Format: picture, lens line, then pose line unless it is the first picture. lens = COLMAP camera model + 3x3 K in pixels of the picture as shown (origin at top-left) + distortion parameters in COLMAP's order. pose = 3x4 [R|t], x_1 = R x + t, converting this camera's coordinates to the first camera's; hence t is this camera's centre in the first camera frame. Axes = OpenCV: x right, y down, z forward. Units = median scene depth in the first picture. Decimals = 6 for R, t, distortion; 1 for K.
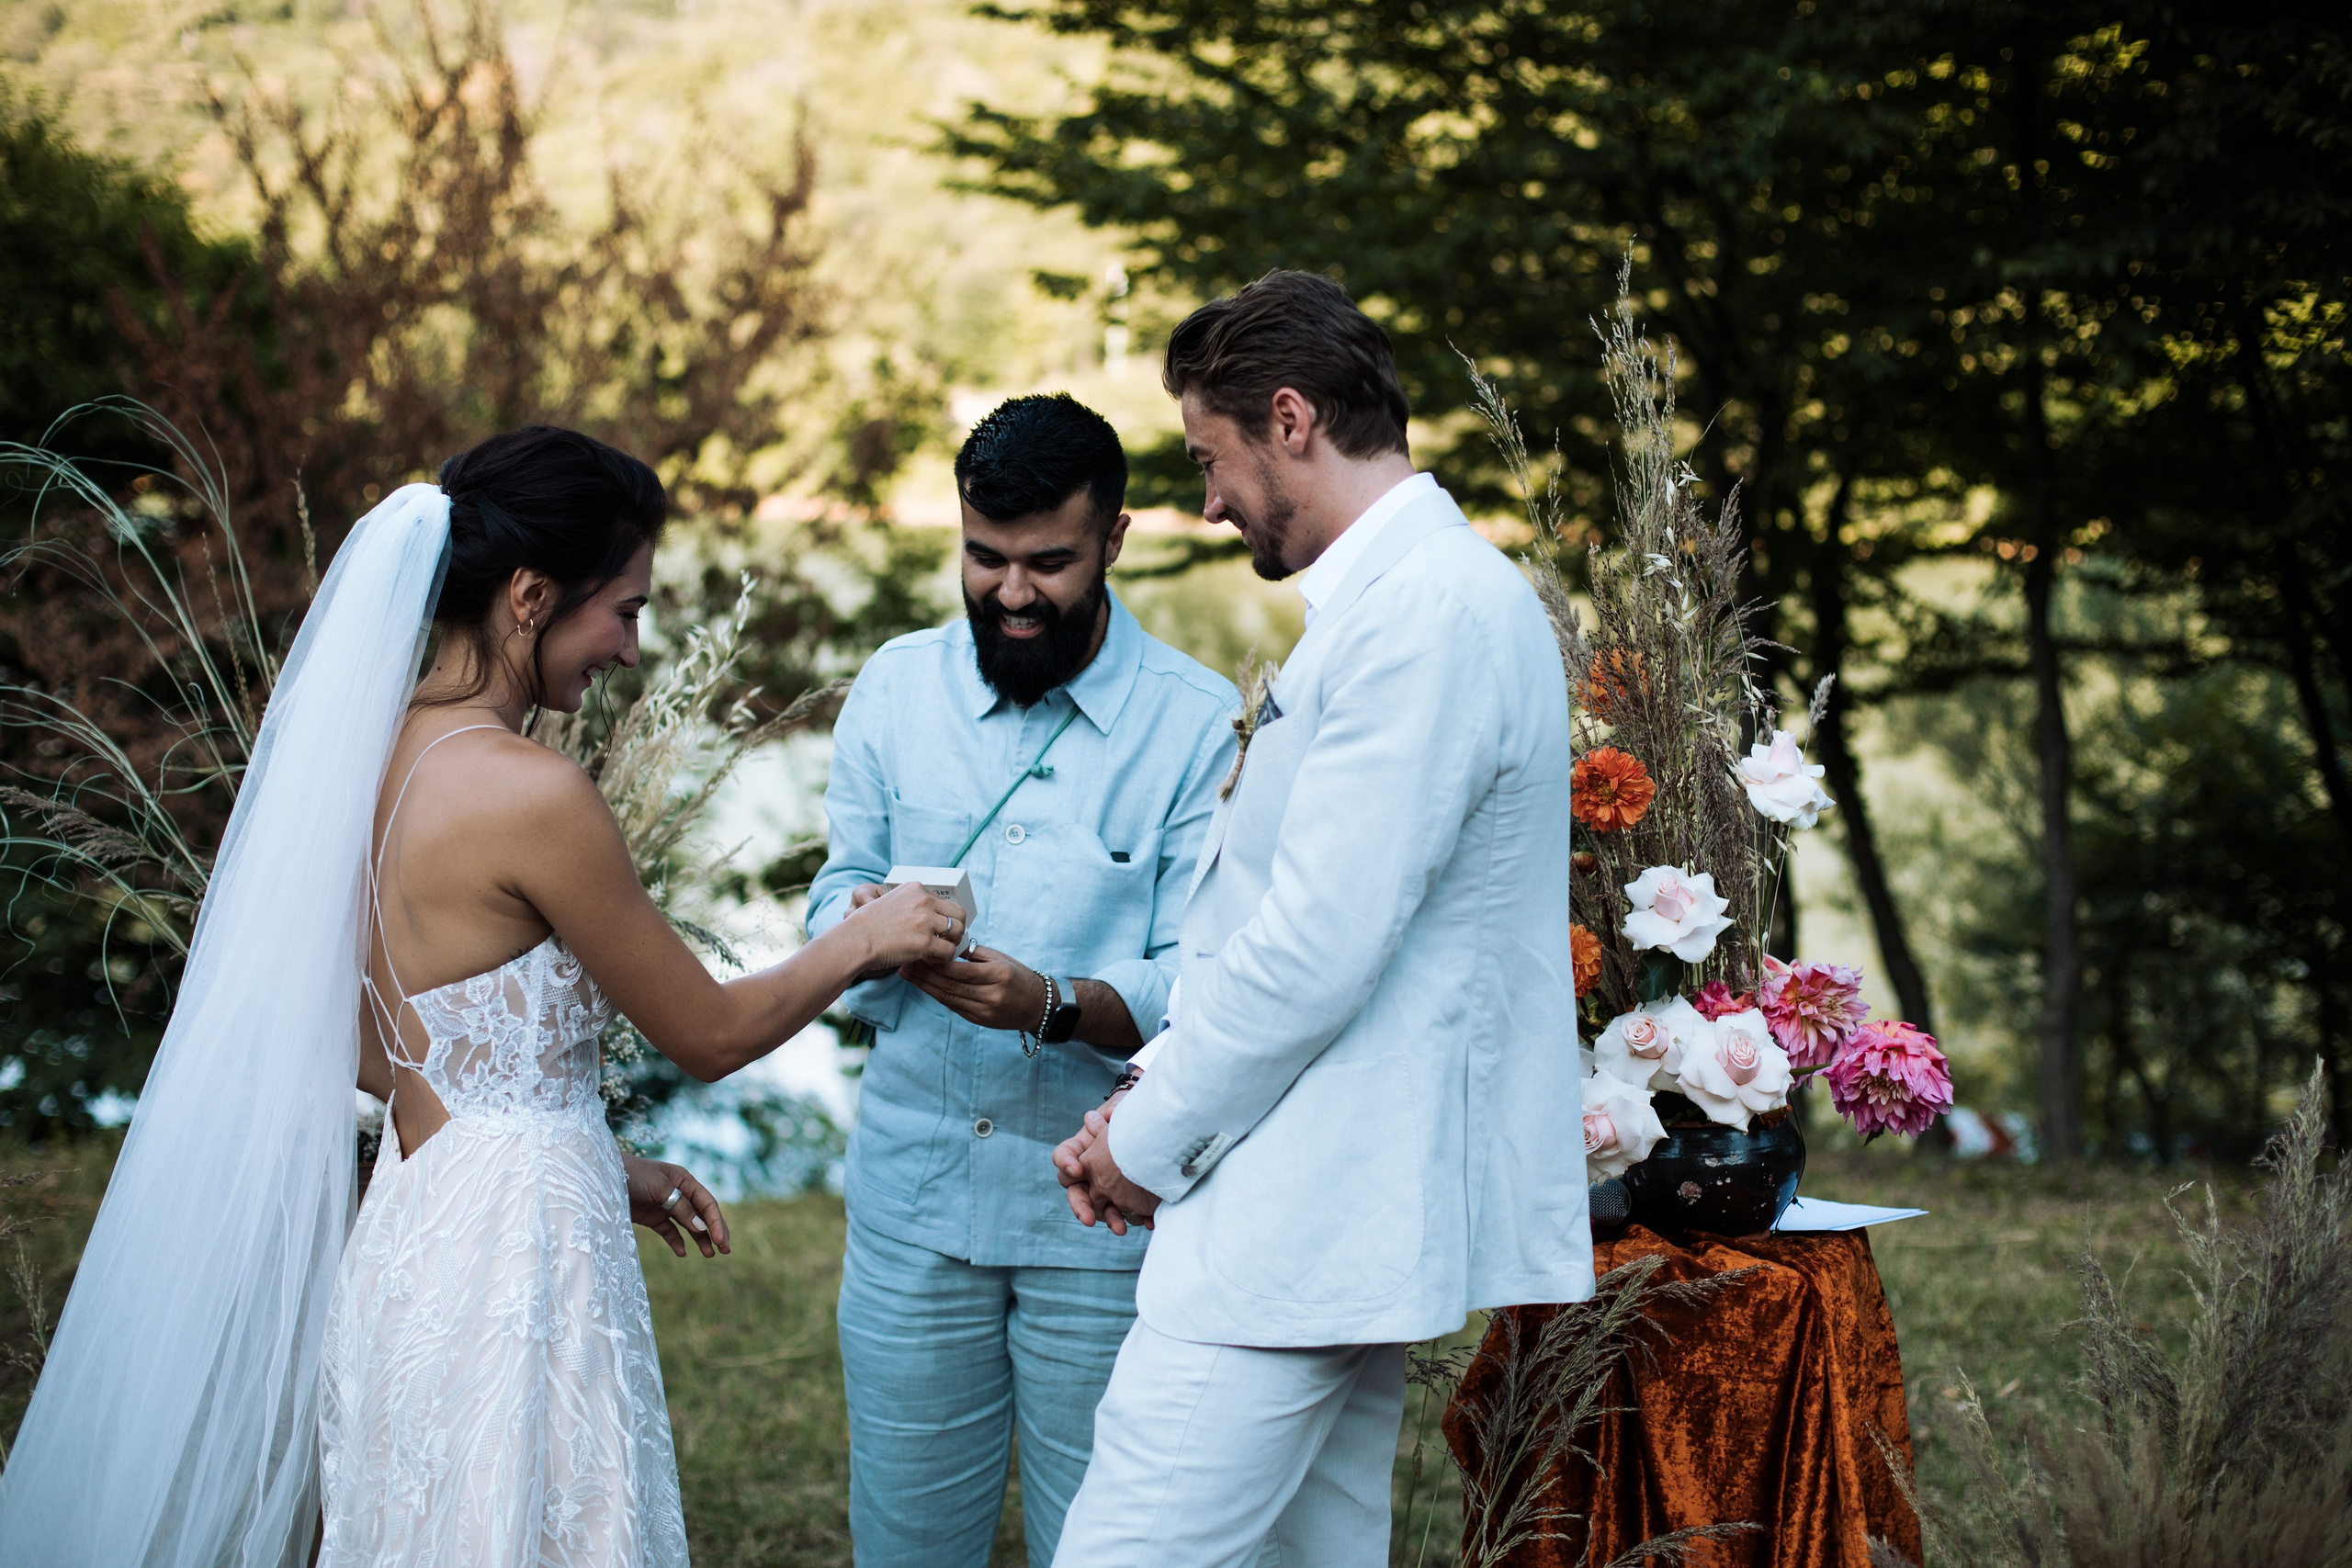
lens RADIAL K [[3521.3, 0, 1176.0], [0, 3521.3, 784.0], [0, 0, 1]] dist [-0.133053, 0.119095]
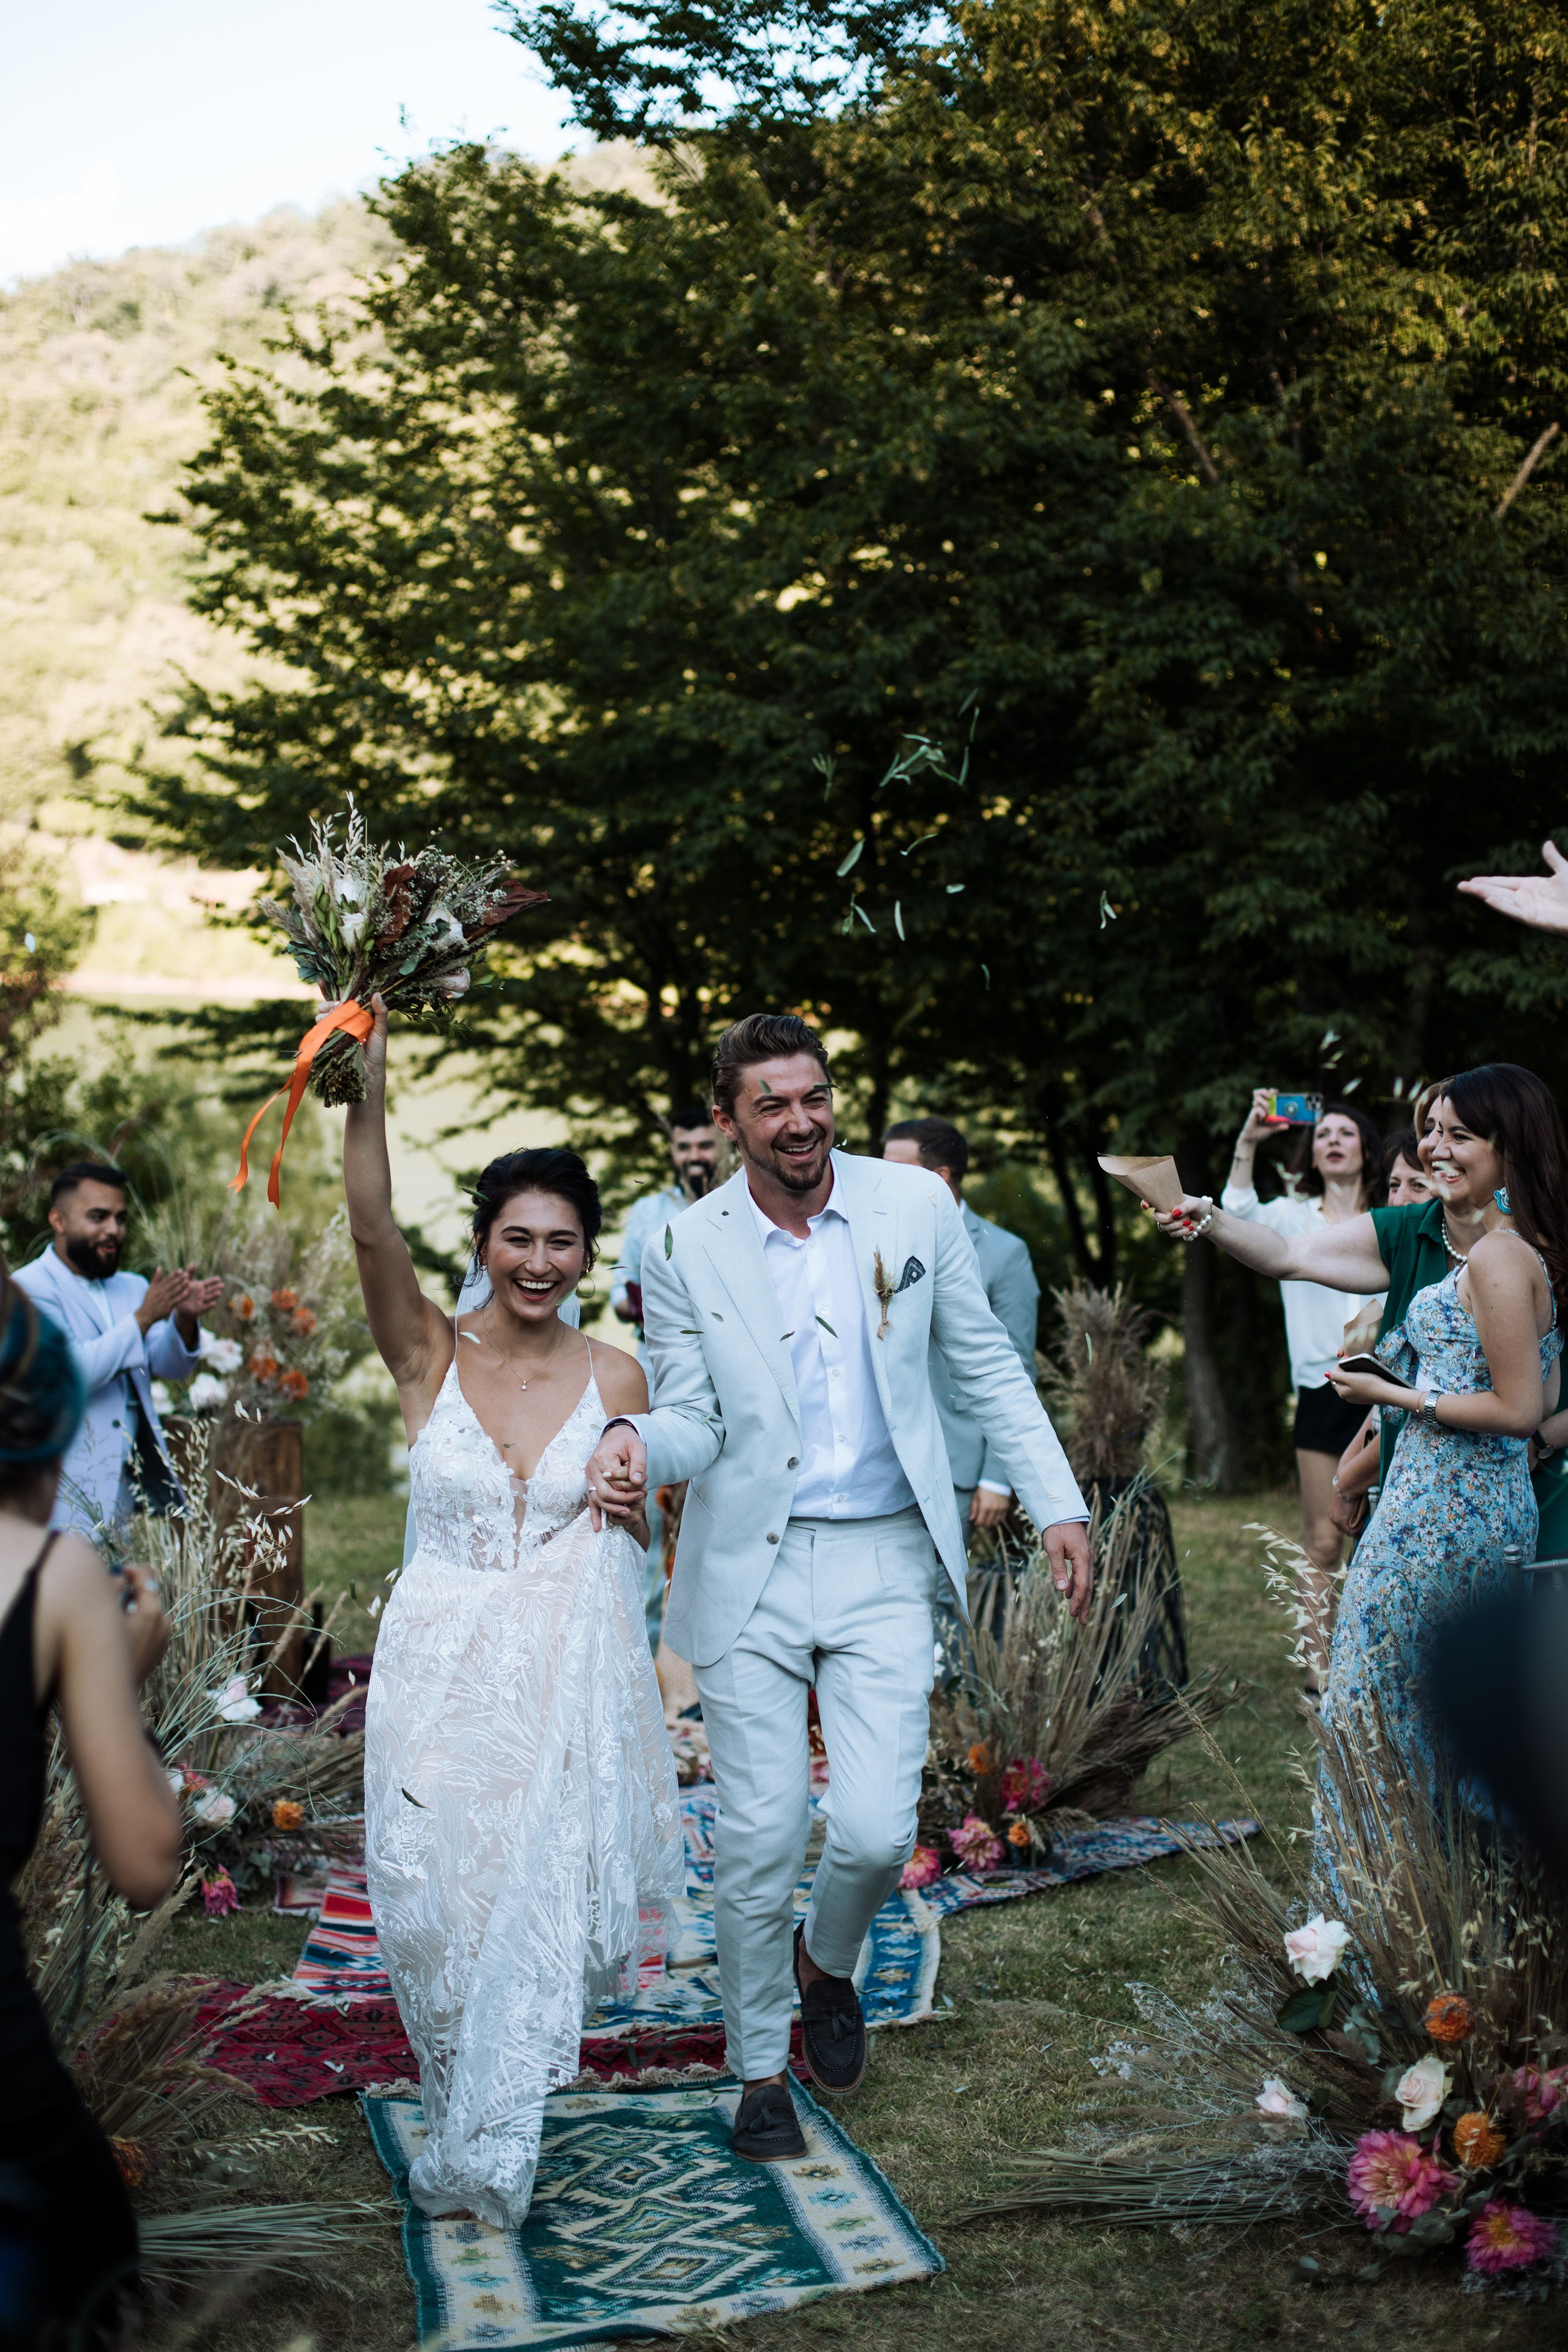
lens RADIAL K [[3531.7, 0, 791.4], [0, 3531.7, 1210.7], [0, 0, 1]] dist [-0.140505, 0.014902]
pose [[0.977035, -0.006364, 0.212982, -0.082538], [0.007997, 0.999945, -0.006804, -0.004784], [-0.212927, 0.008351, 0.977032, -0.347505]]
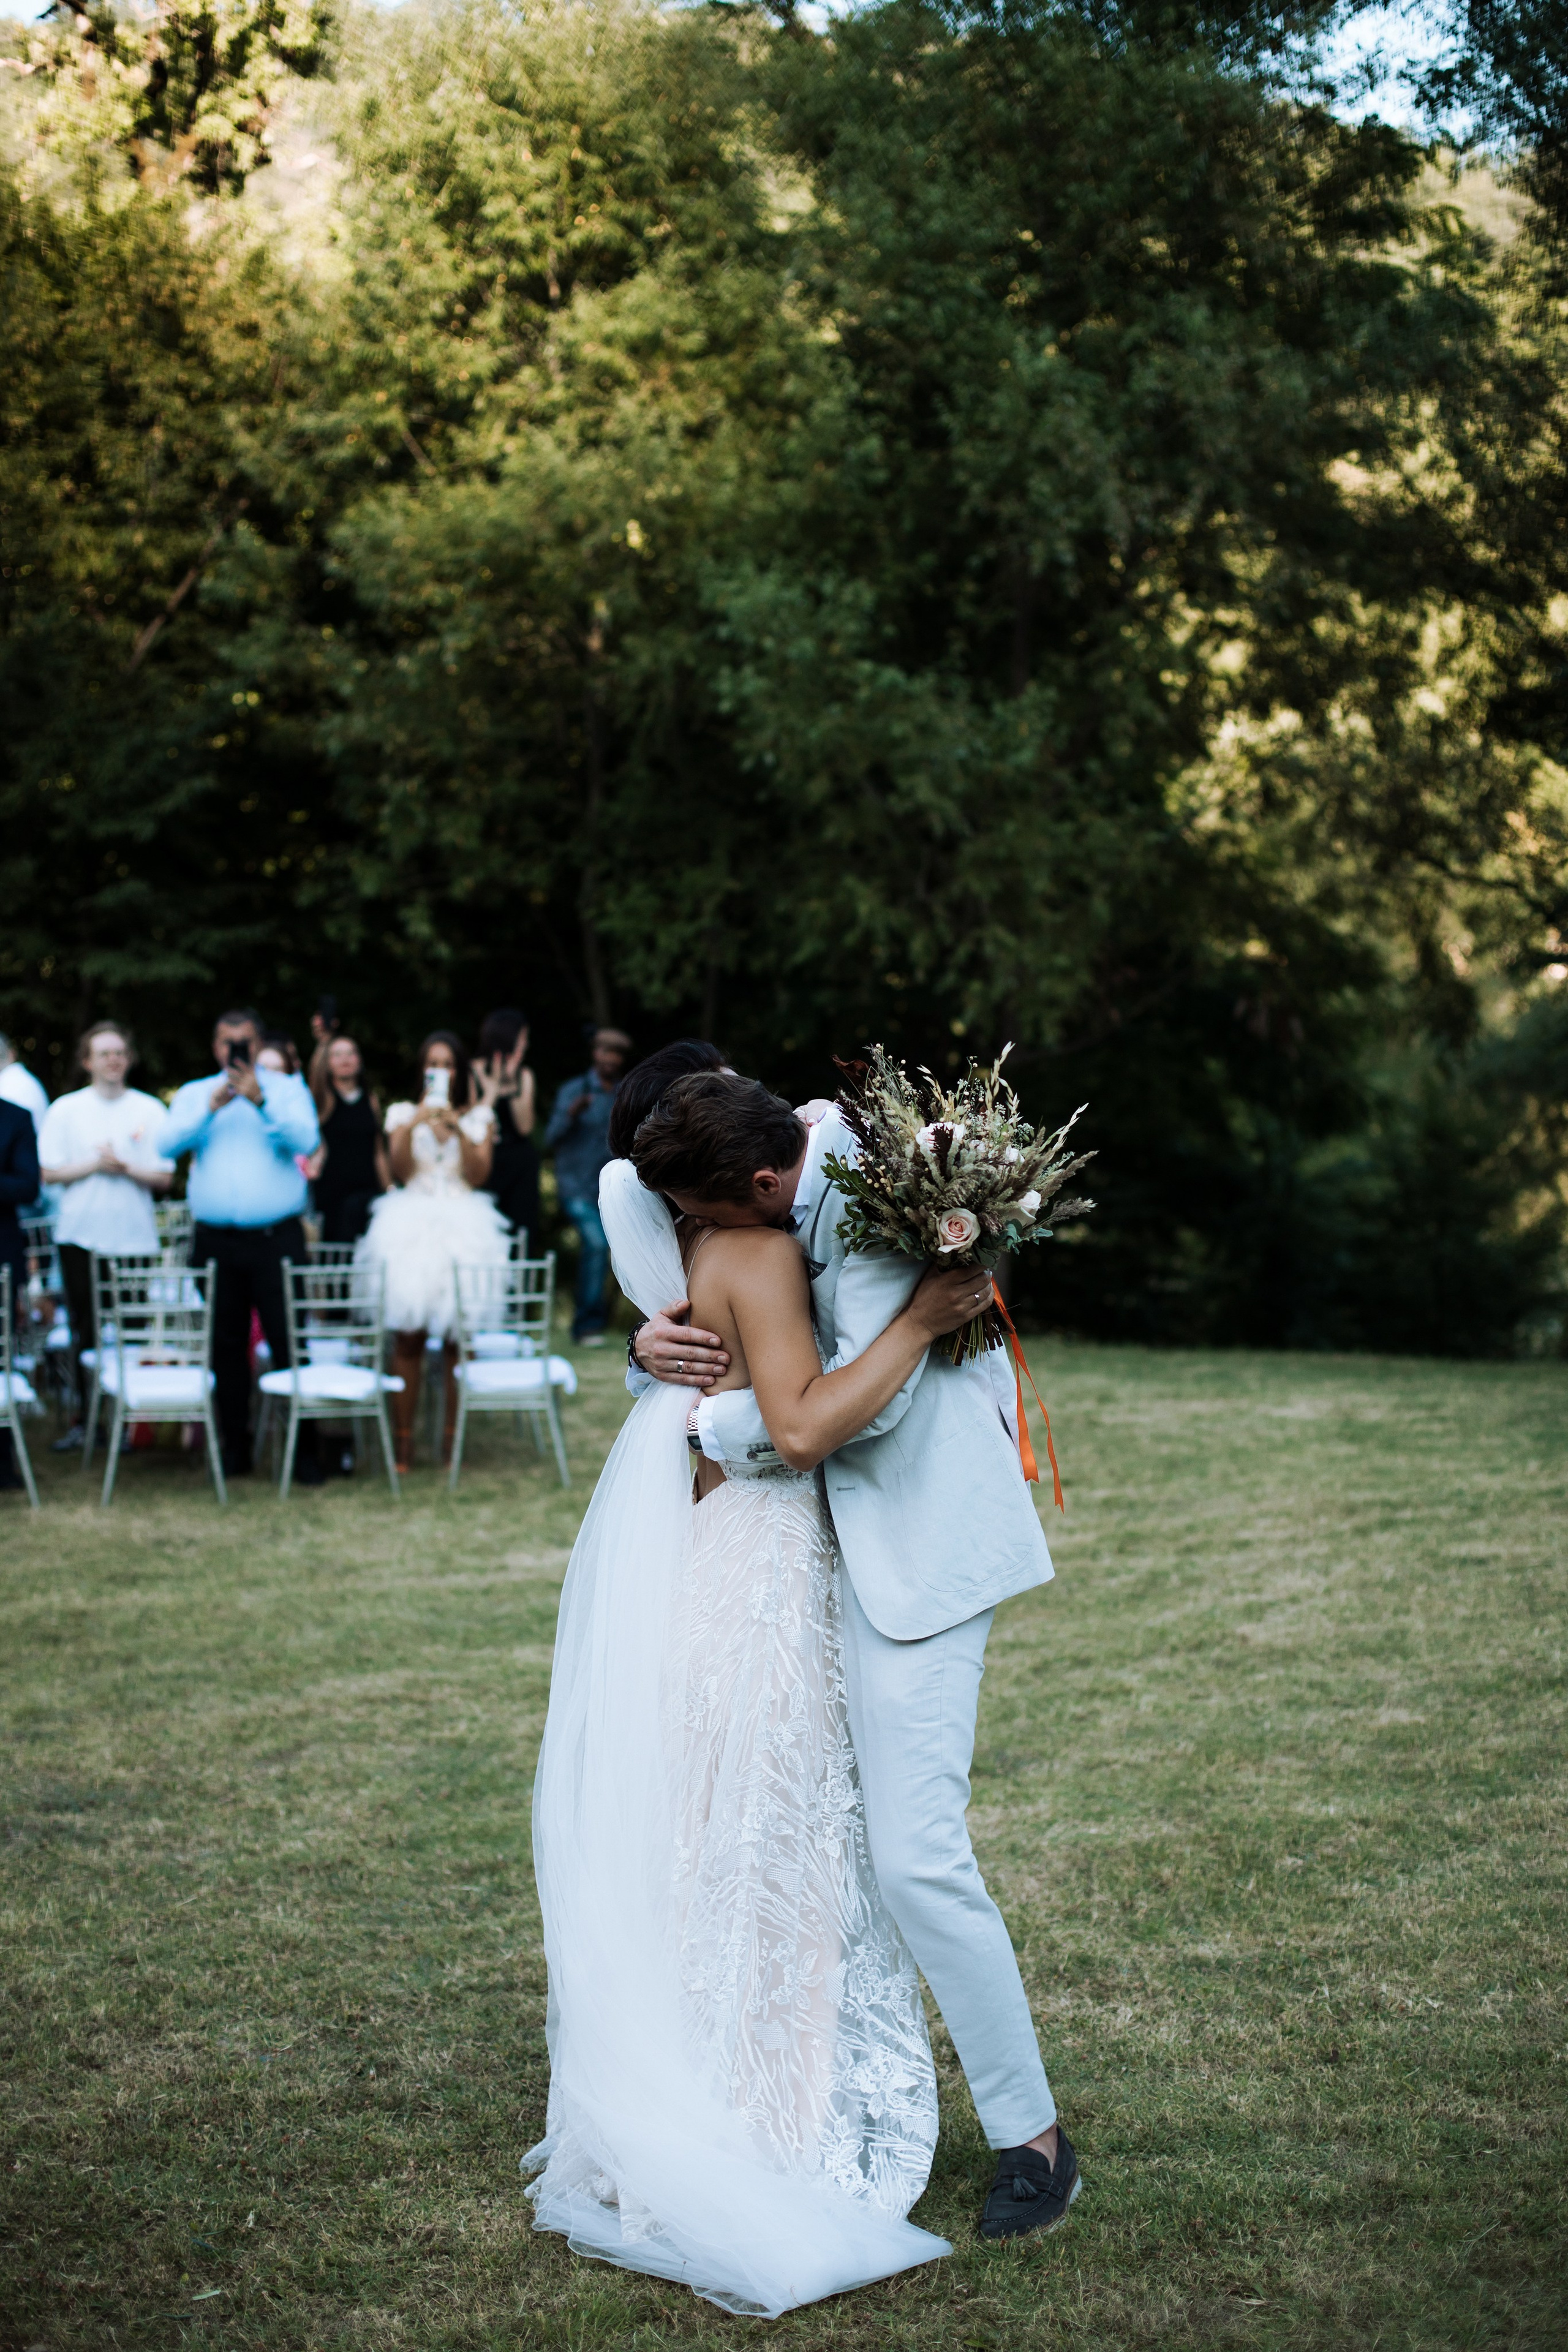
lens RADIAL K [[3575.5, 0, 784.0], [0, 3575.5, 1176.0], [0, 0, 1]] dist [-0.140264, 0.091626]
pose [[0.913144, -0.037269, 0.405931, -0.066611], [0.032524, 0.999298, 0.018582, -0.000016], [-0.406338, -0.003766, 0.913715, -0.979217]]
